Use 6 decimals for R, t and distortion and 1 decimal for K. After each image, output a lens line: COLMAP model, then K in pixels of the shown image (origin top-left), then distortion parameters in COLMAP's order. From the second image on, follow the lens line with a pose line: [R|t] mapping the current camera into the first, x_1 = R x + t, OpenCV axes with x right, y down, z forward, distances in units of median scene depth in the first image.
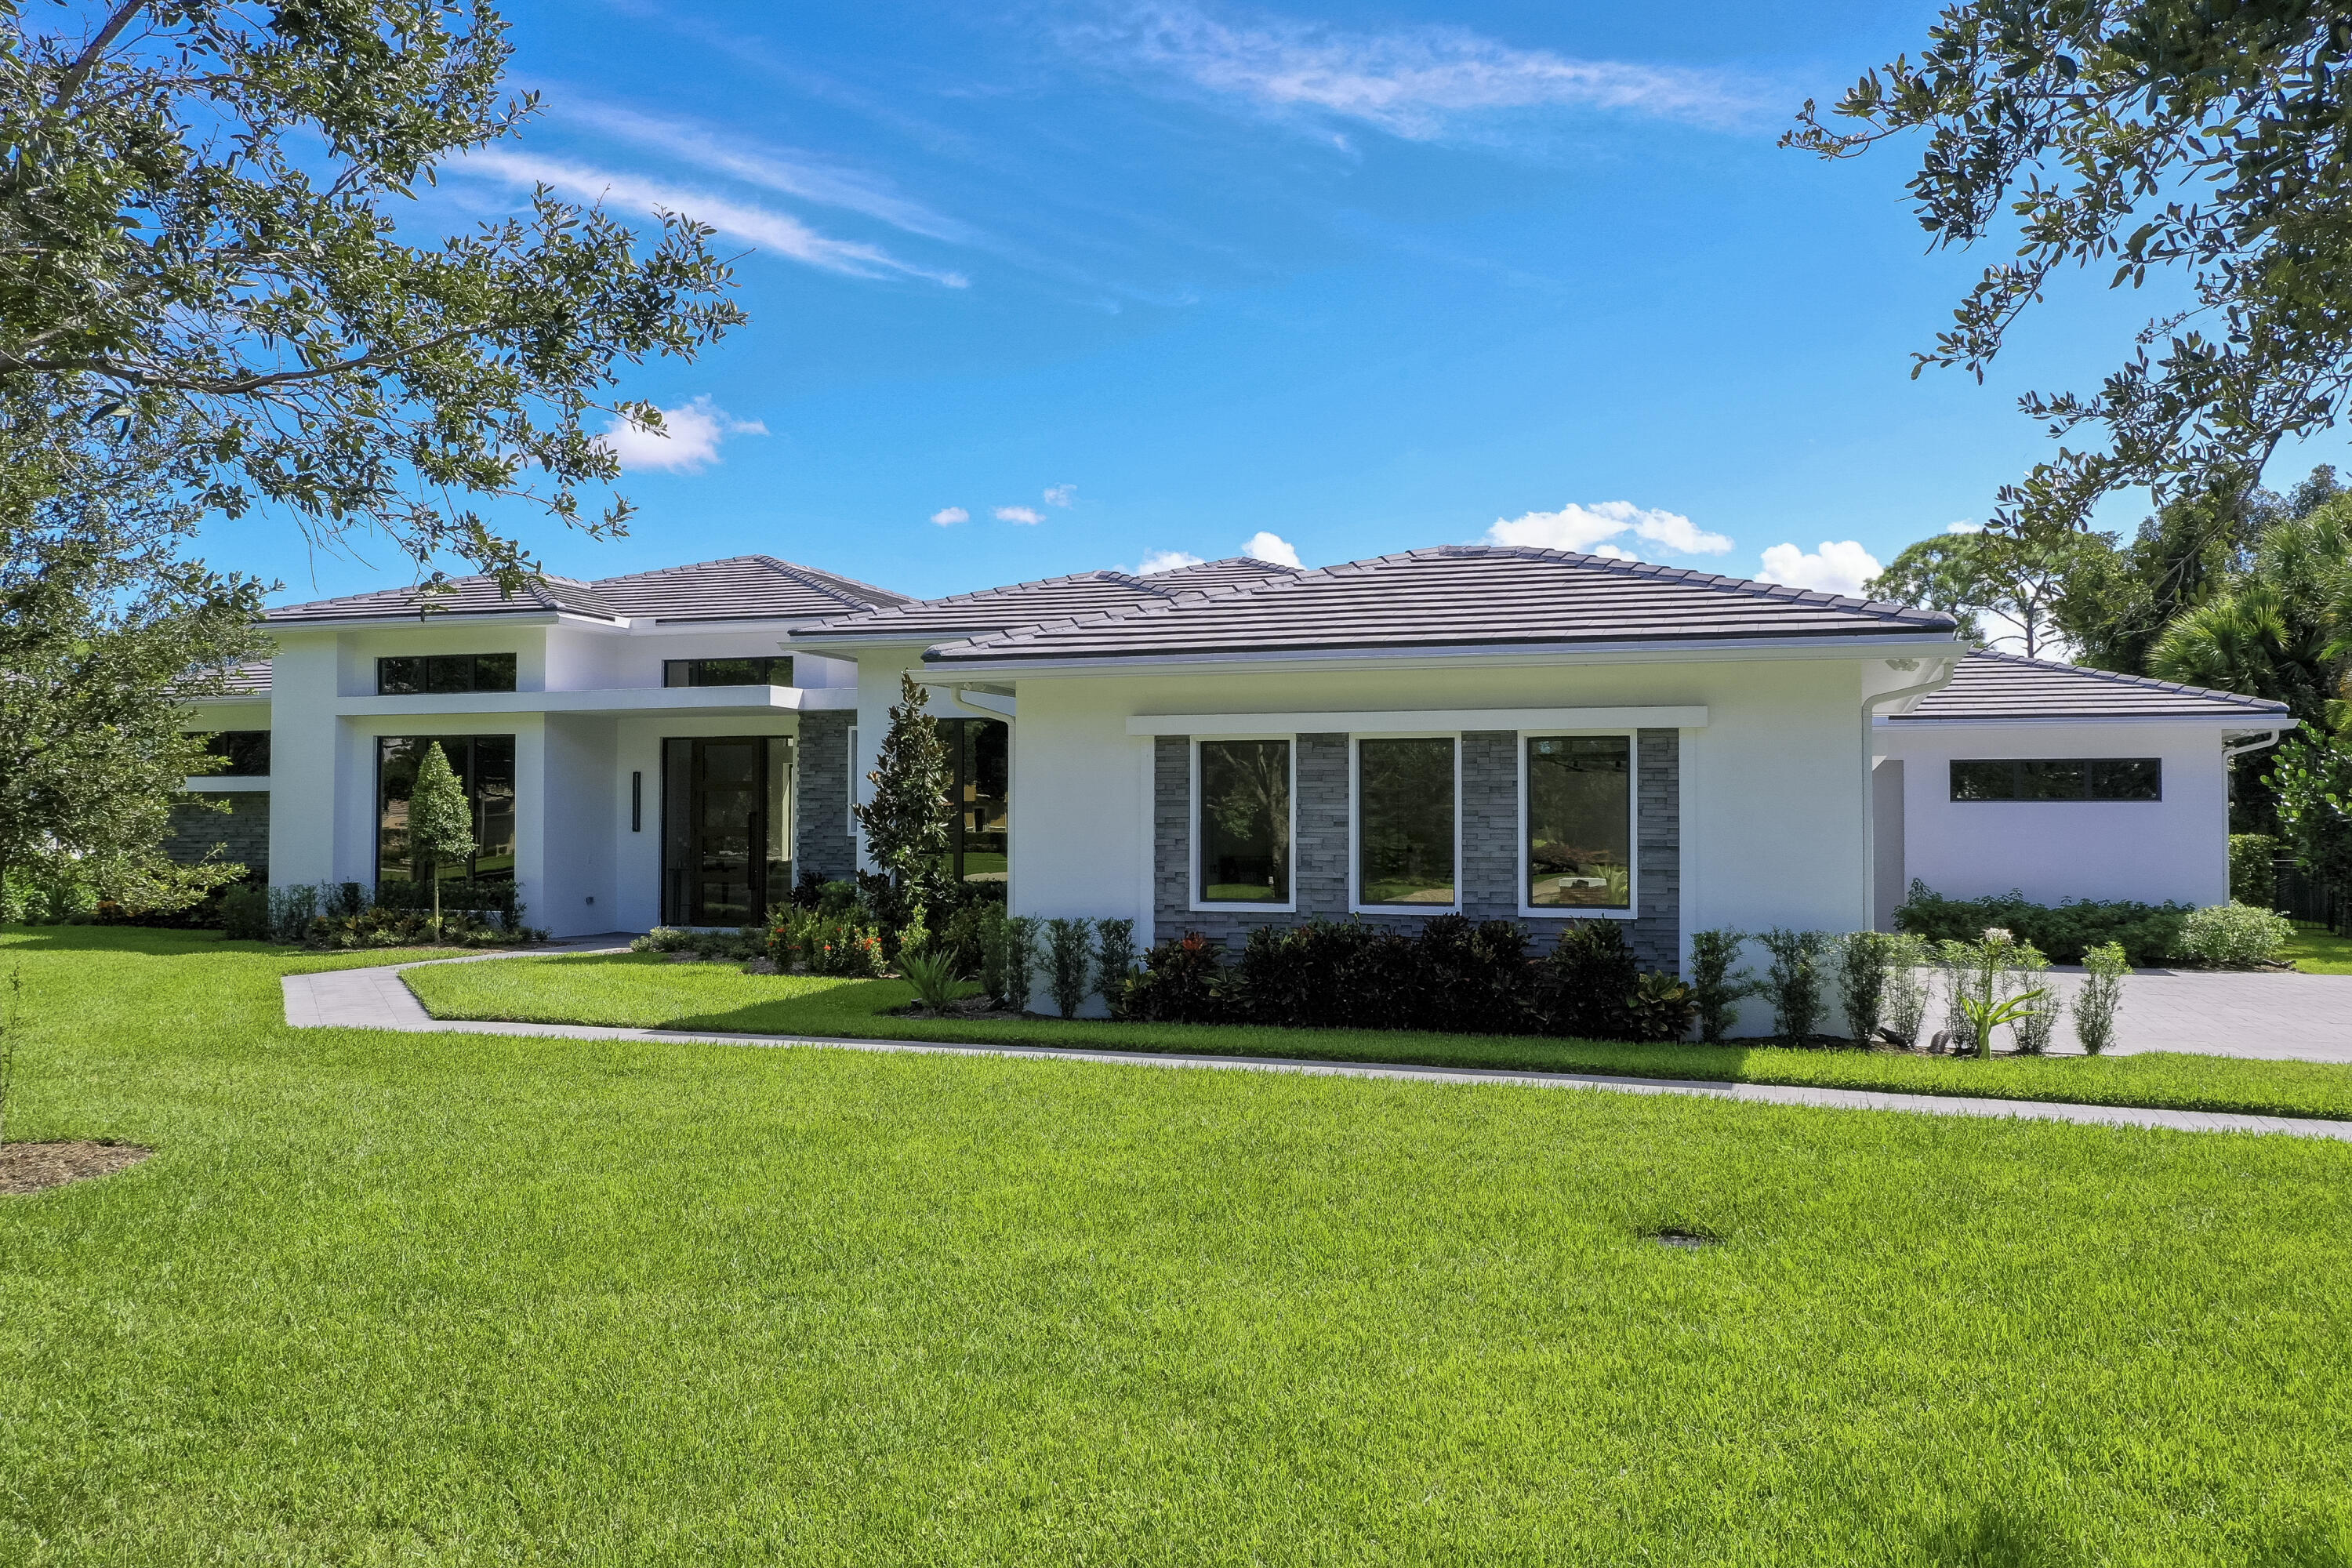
lens RADIAL K [[1845.4, 0, 1176.0], [0, 1845.4, 784.0], [0, 0, 1]] dist [0.000275, 0.002210]
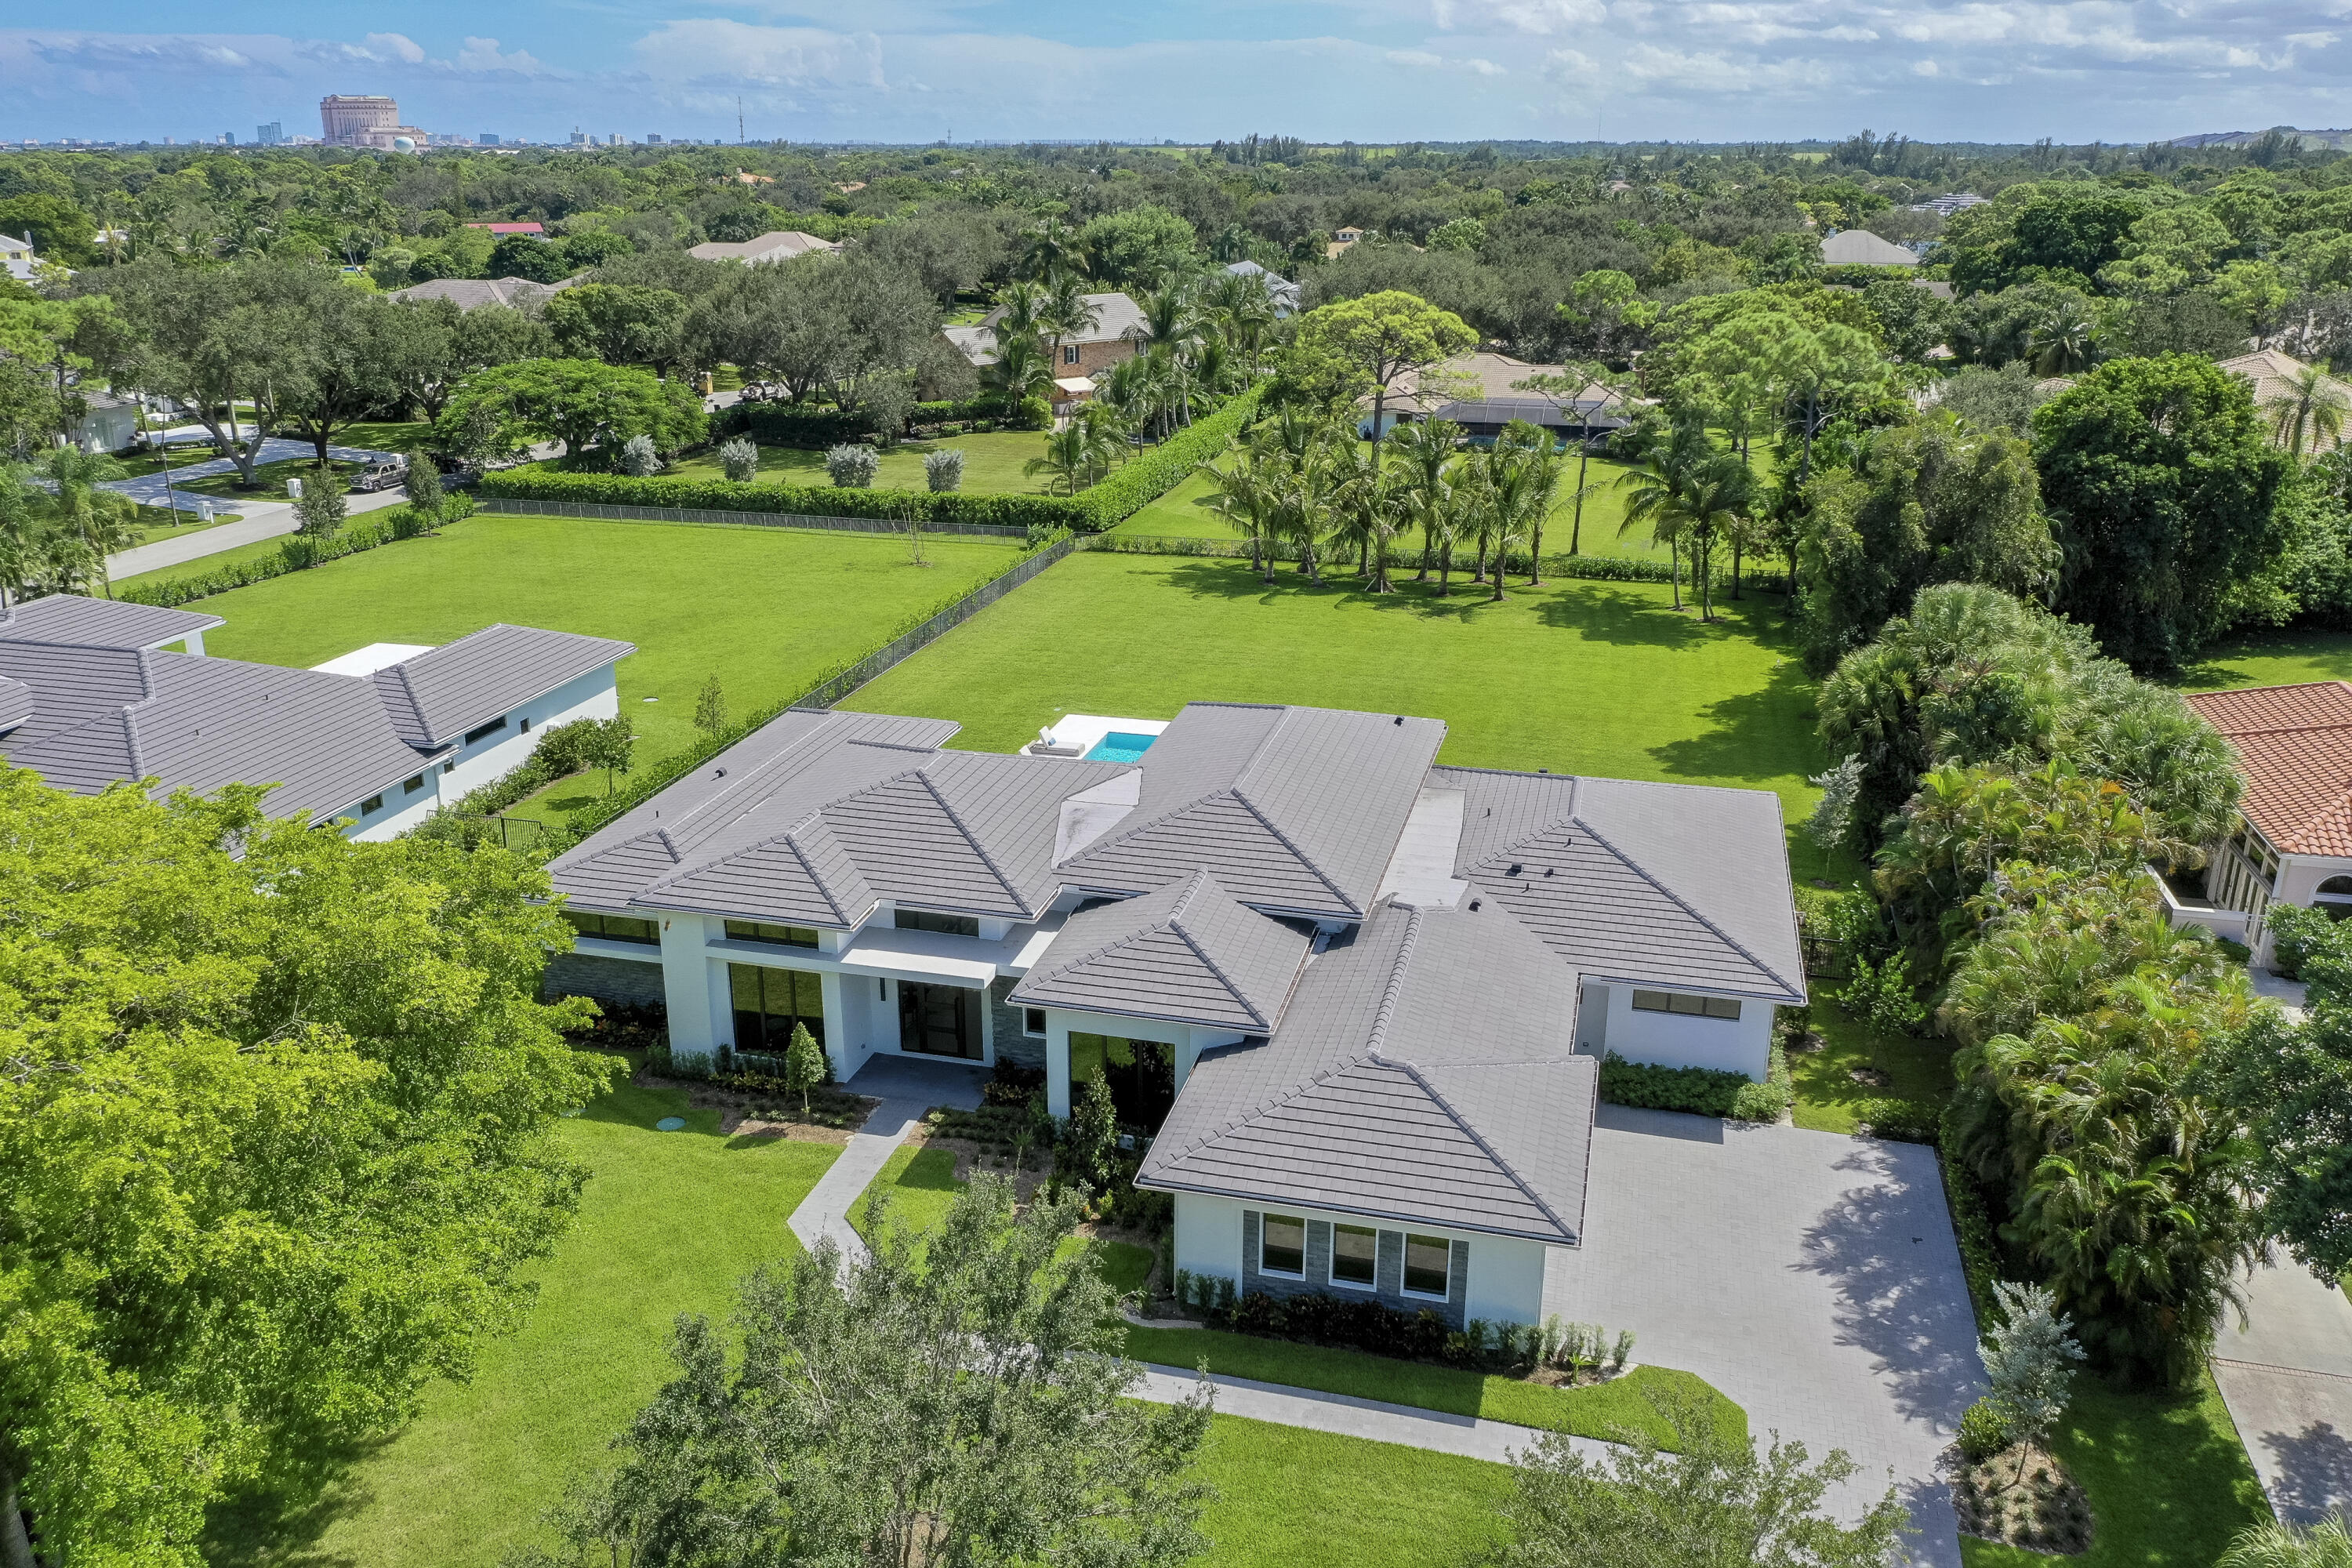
lens RADIAL K [[1845.4, 0, 1176.0], [0, 1845.4, 784.0], [0, 0, 1]] dist [0.000275, 0.002210]
pose [[0.997191, -0.026015, 0.070244, -0.238949], [0.000045, 0.937965, 0.346729, -1.292545], [-0.074907, -0.345752, 0.935331, -0.925062]]
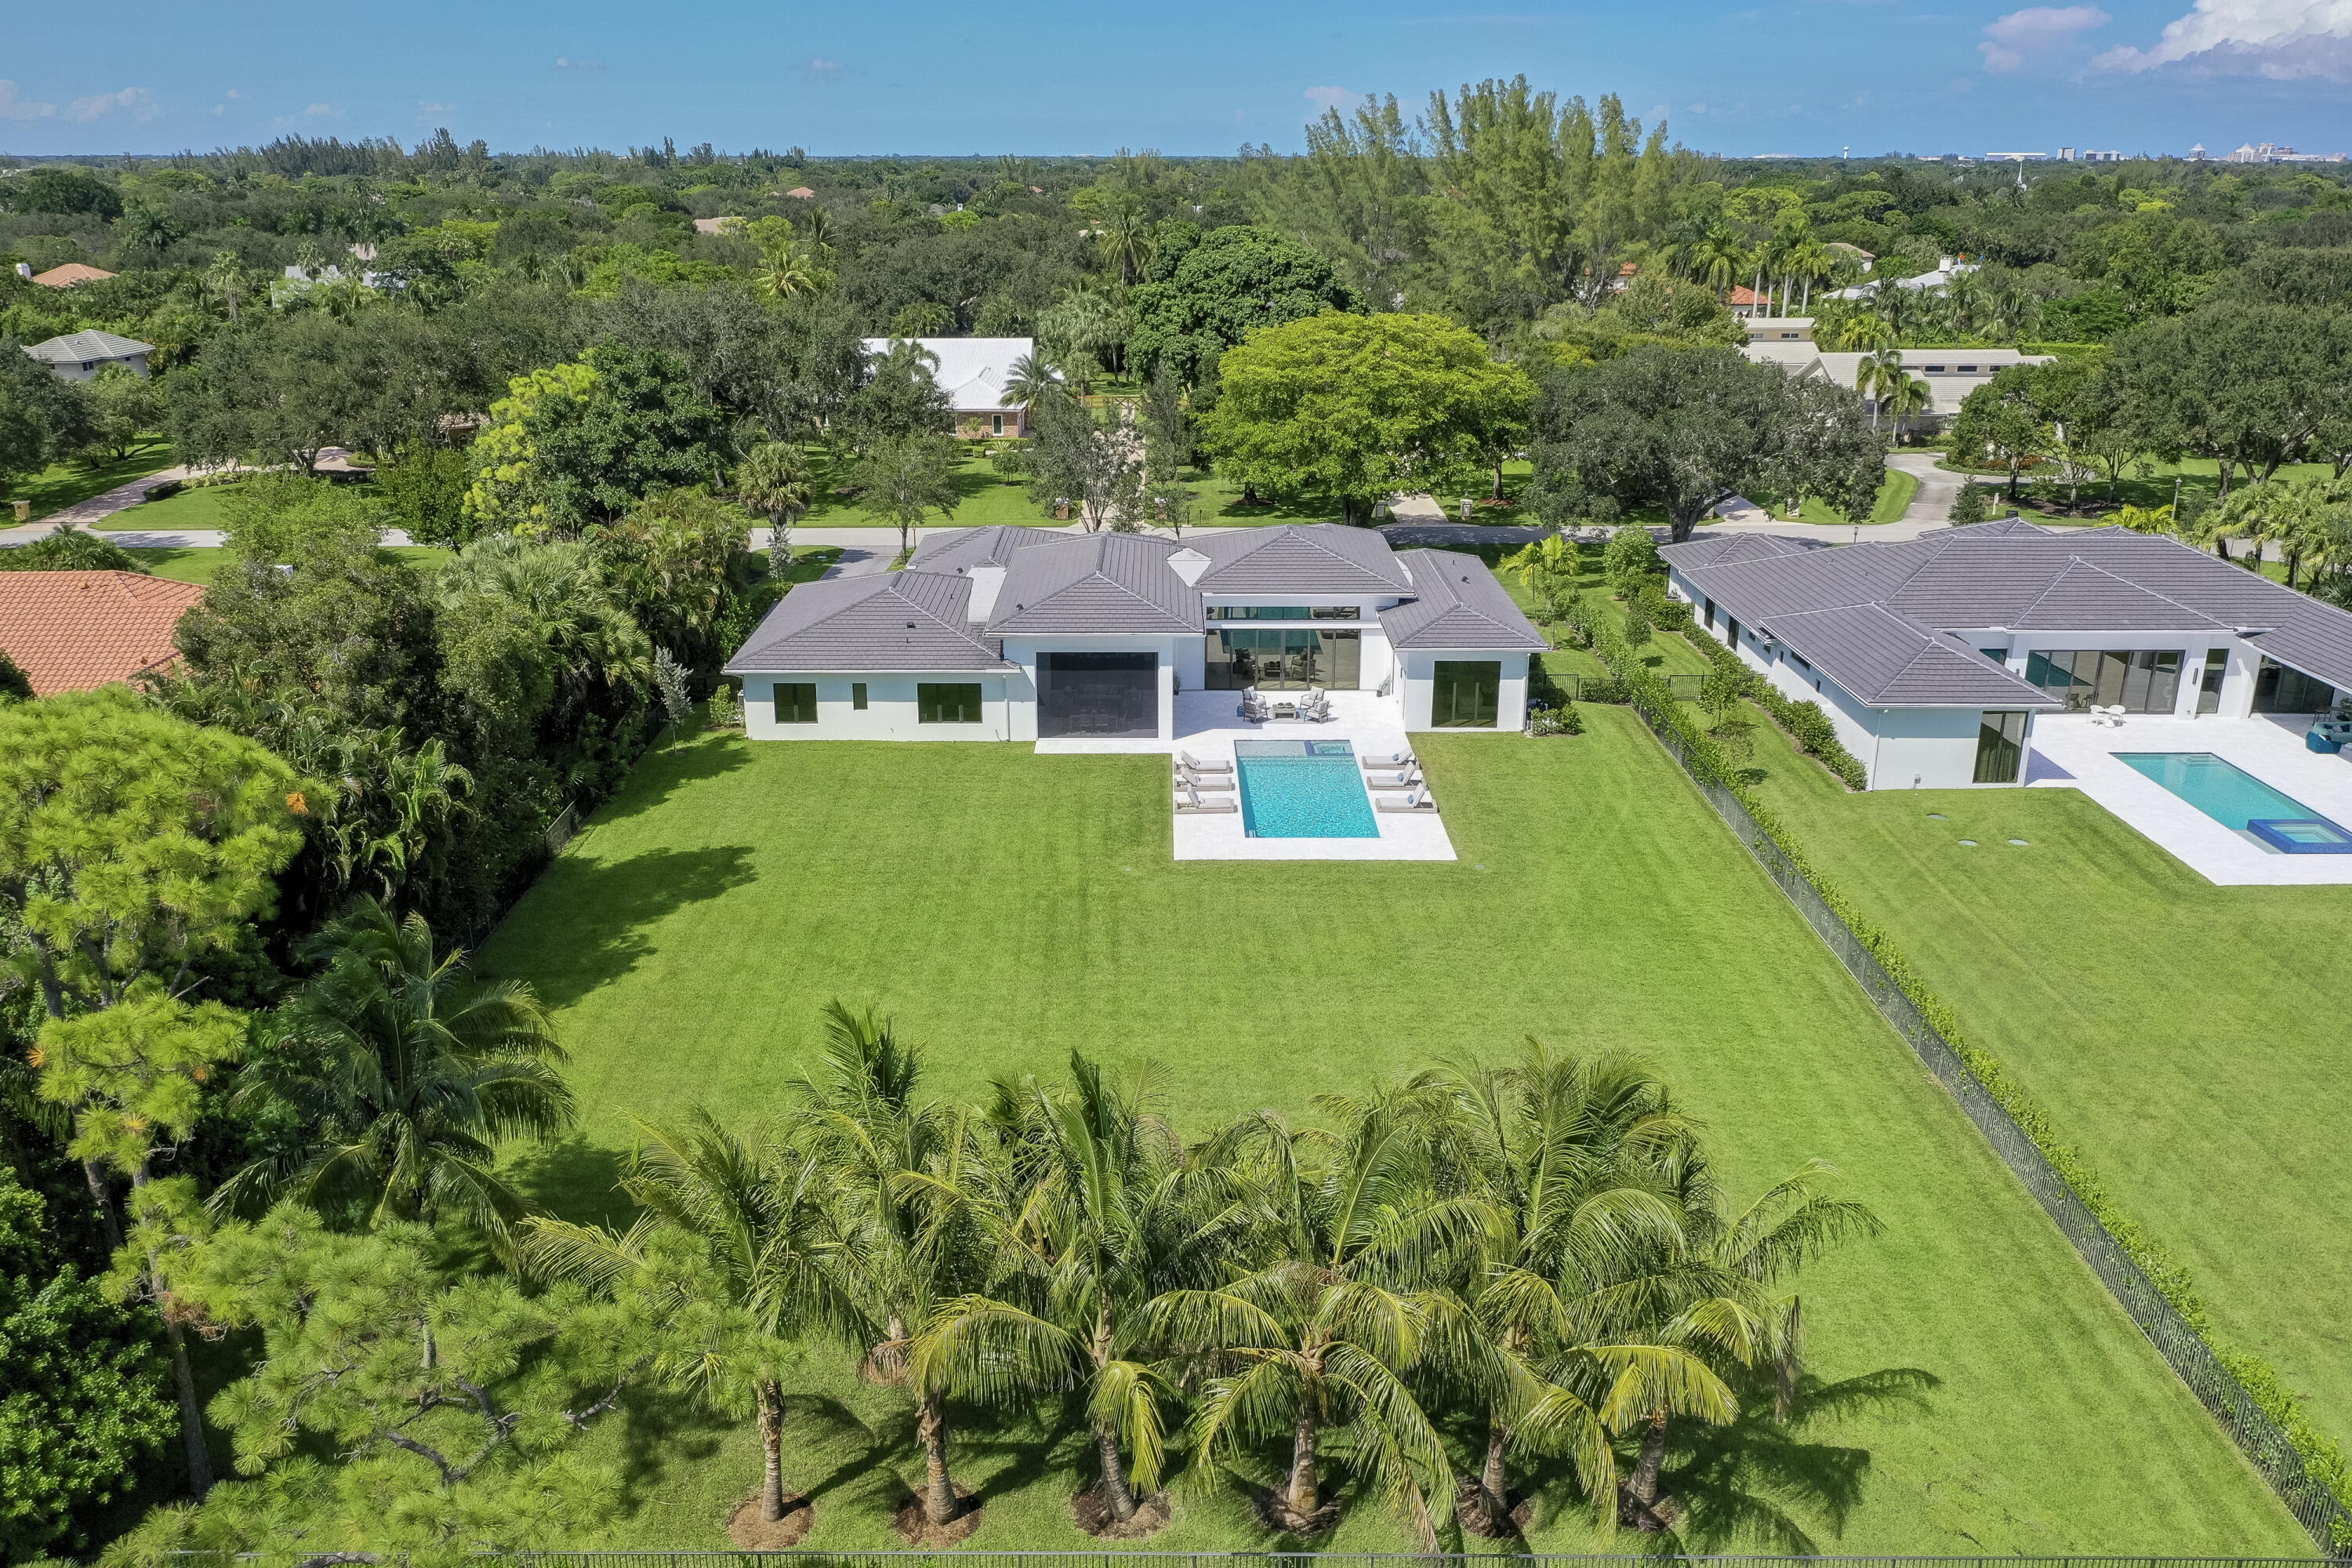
lens RADIAL K [[1845.4, 0, 1176.0], [0, 1845.4, 784.0], [0, 0, 1]] dist [0.000275, 0.002210]
pose [[-0.944698, 0.111265, -0.308489, 1.536395], [0.007136, 0.947436, 0.319866, -1.175947], [0.327863, 0.299975, -0.895835, 6.714065]]
